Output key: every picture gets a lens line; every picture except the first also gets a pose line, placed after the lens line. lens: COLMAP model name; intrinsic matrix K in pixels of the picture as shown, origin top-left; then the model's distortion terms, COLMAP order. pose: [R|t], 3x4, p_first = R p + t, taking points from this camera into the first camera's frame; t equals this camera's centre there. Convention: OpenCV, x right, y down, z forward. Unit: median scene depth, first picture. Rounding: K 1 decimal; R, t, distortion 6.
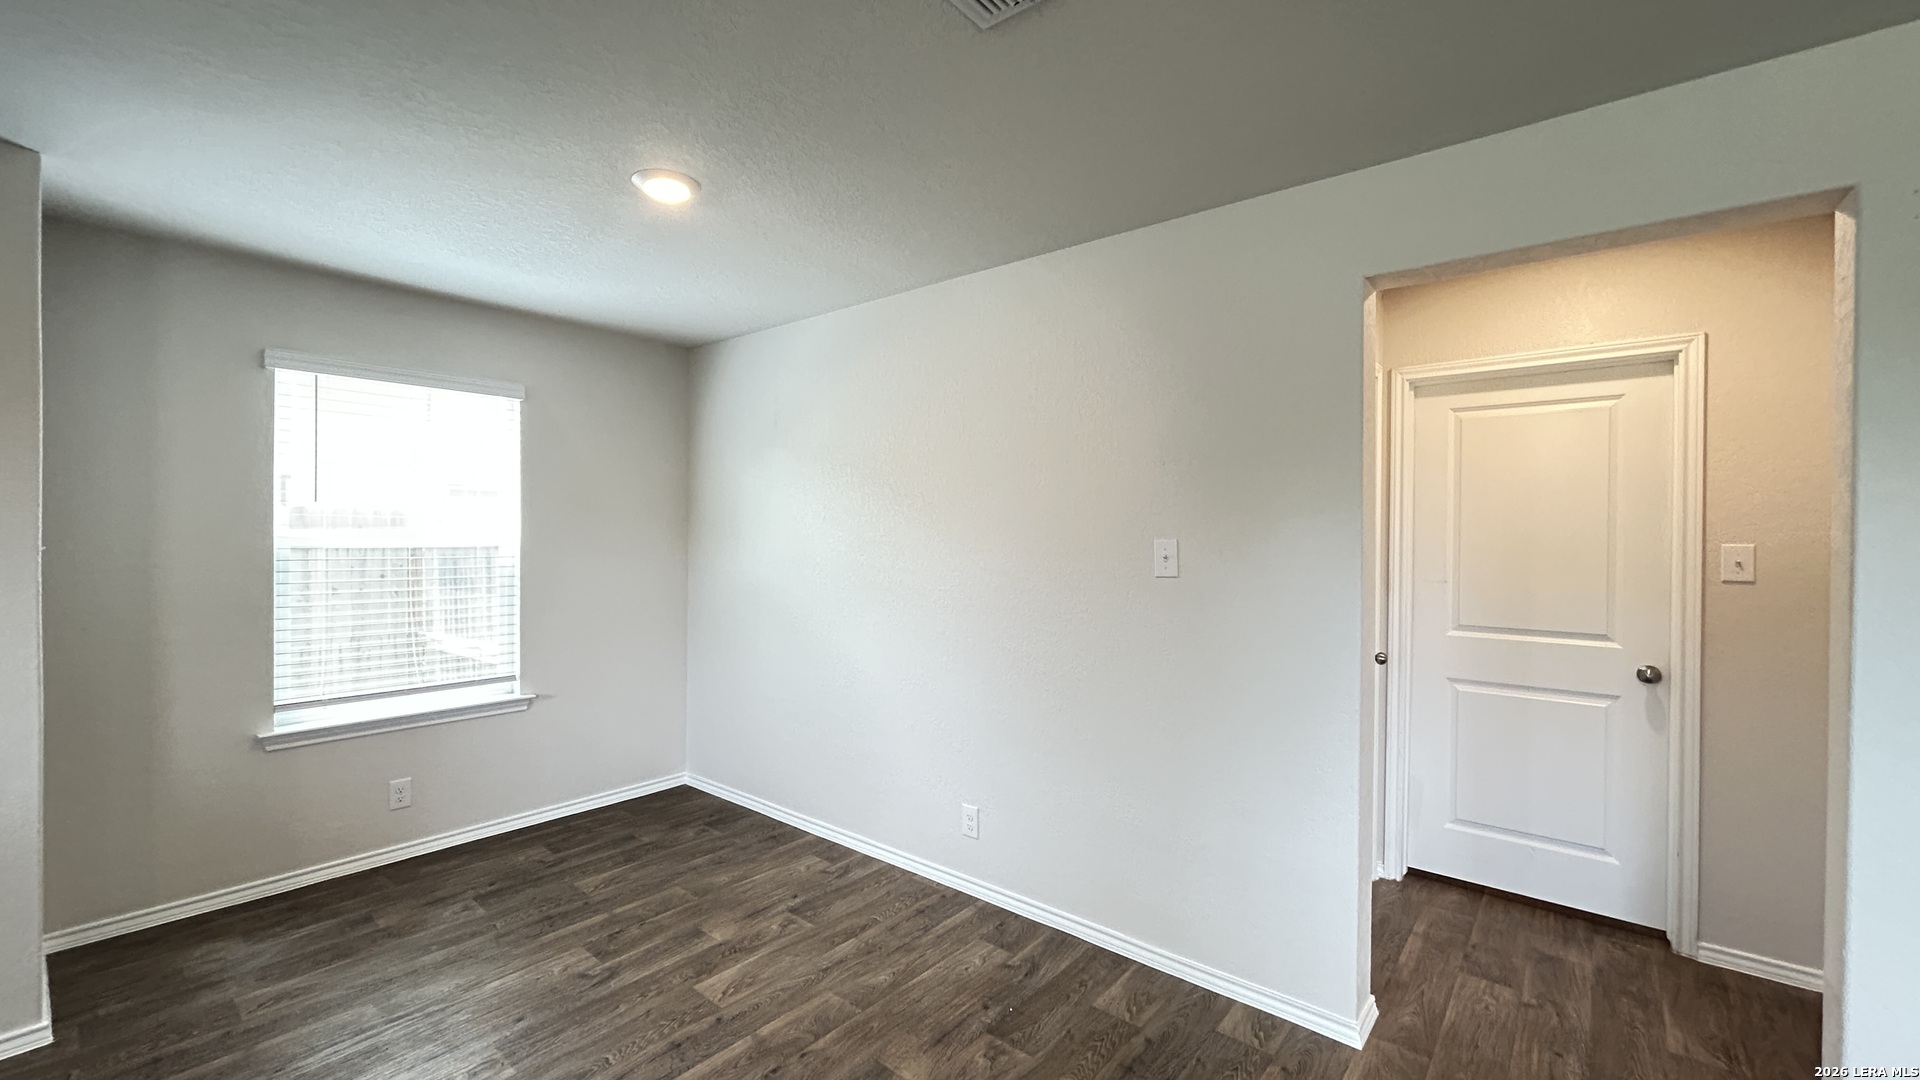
lens RADIAL K [[760.2, 0, 961.0], [0, 760.2, 546.3], [0, 0, 1]] dist [0.002826, 0.000447]
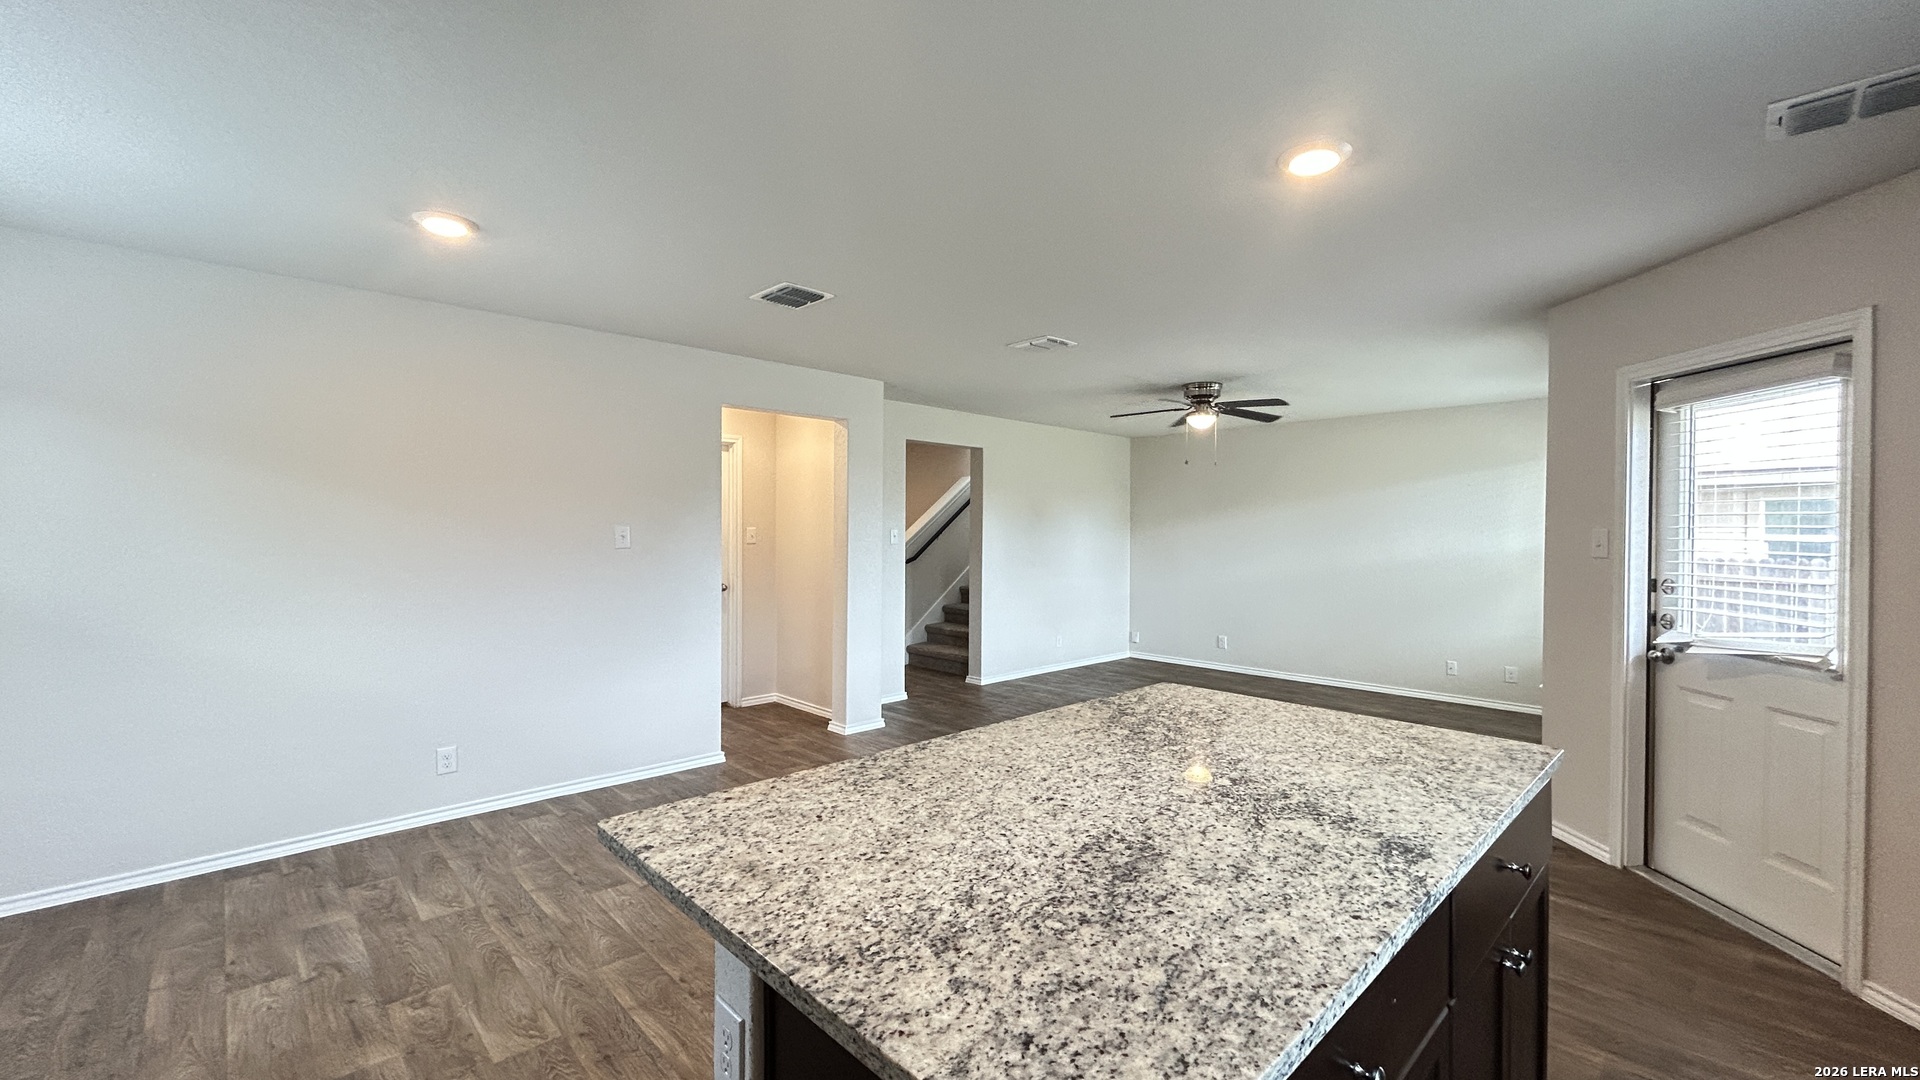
lens RADIAL K [[775.2, 0, 967.4], [0, 775.2, 536.3], [0, 0, 1]] dist [0.000378, 0.000127]
pose [[0.109006, -0.015434, 0.993921, -1.213910], [0.007448, 0.999864, 0.014709, -0.006030], [-0.994013, 0.005799, 0.109106, 0.051673]]
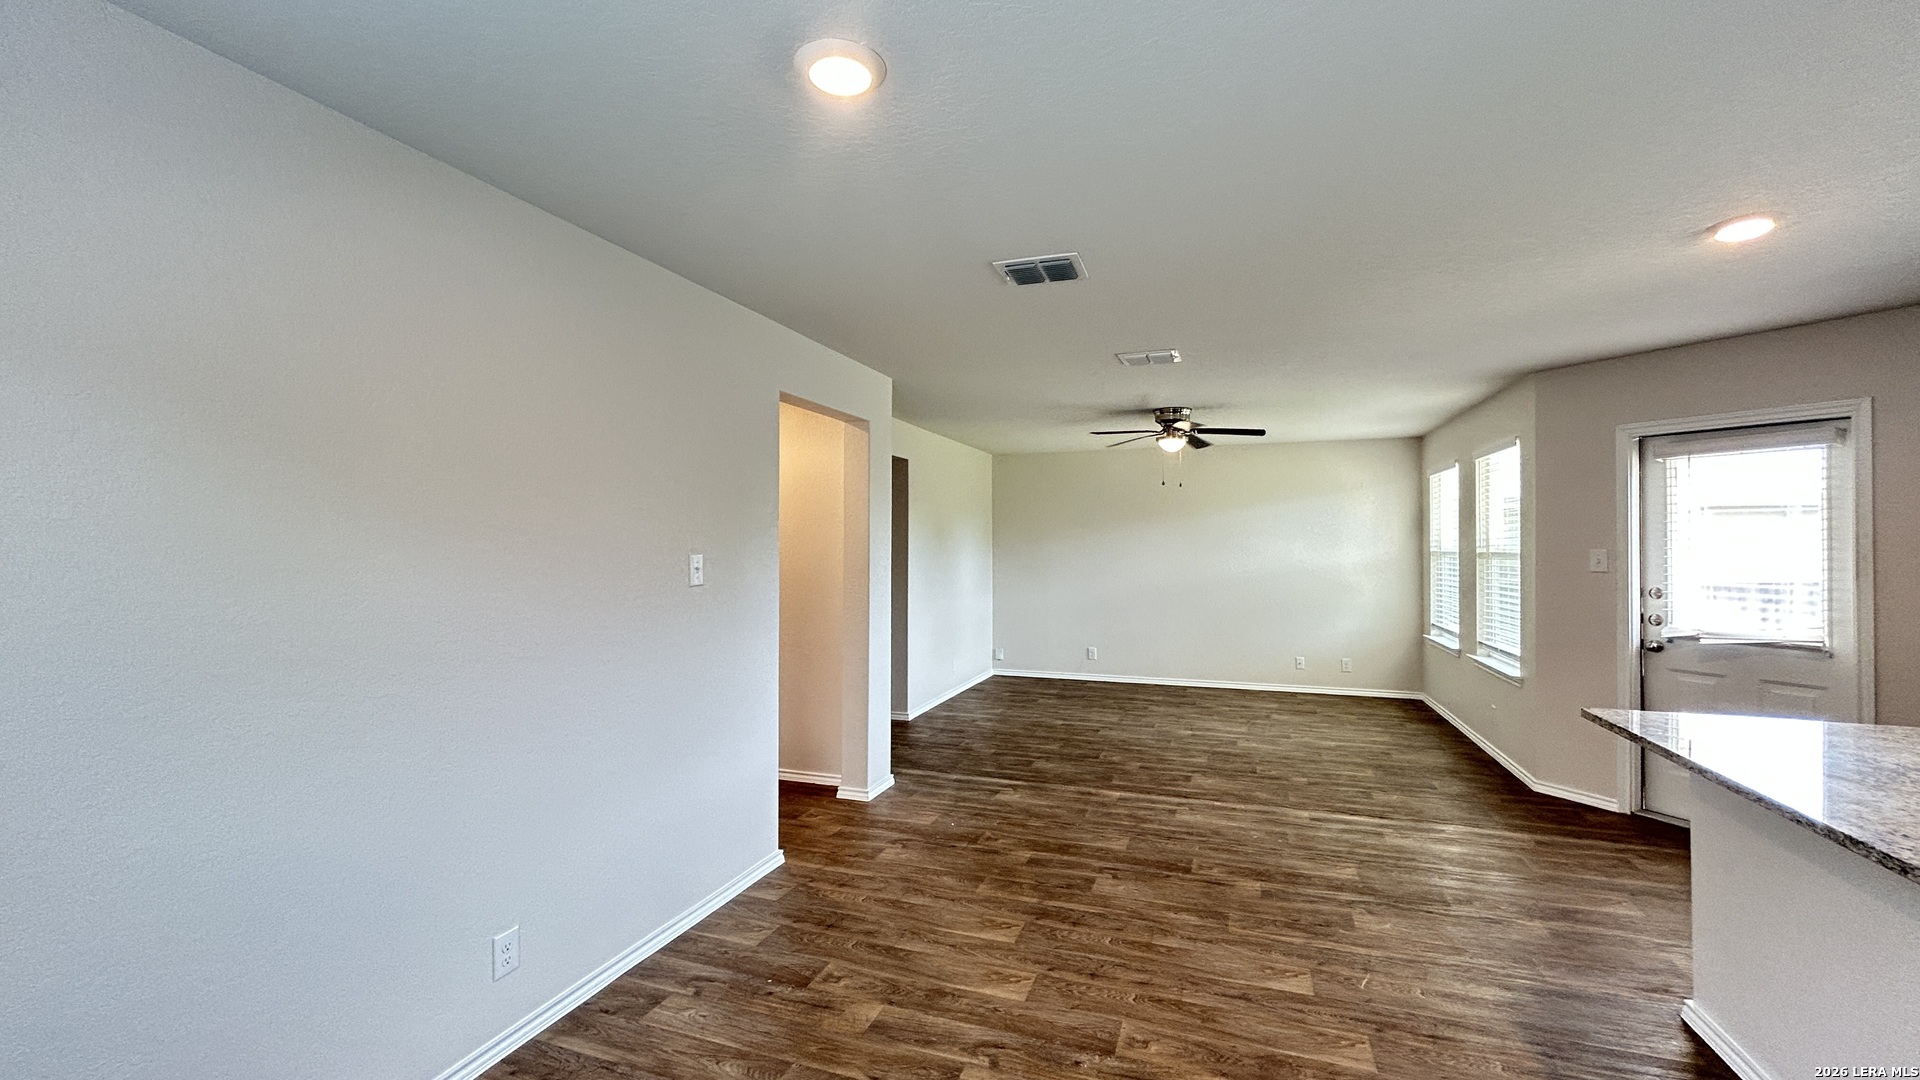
lens RADIAL K [[770.4, 0, 960.3], [0, 770.4, 520.0], [0, 0, 1]] dist [0.000181, -0.000060]
pose [[-0.346063, 0.019309, 0.938013, -0.903304], [0.008146, 0.999812, -0.017576, -0.033964], [-0.938176, 0.001559, -0.346155, 0.926228]]
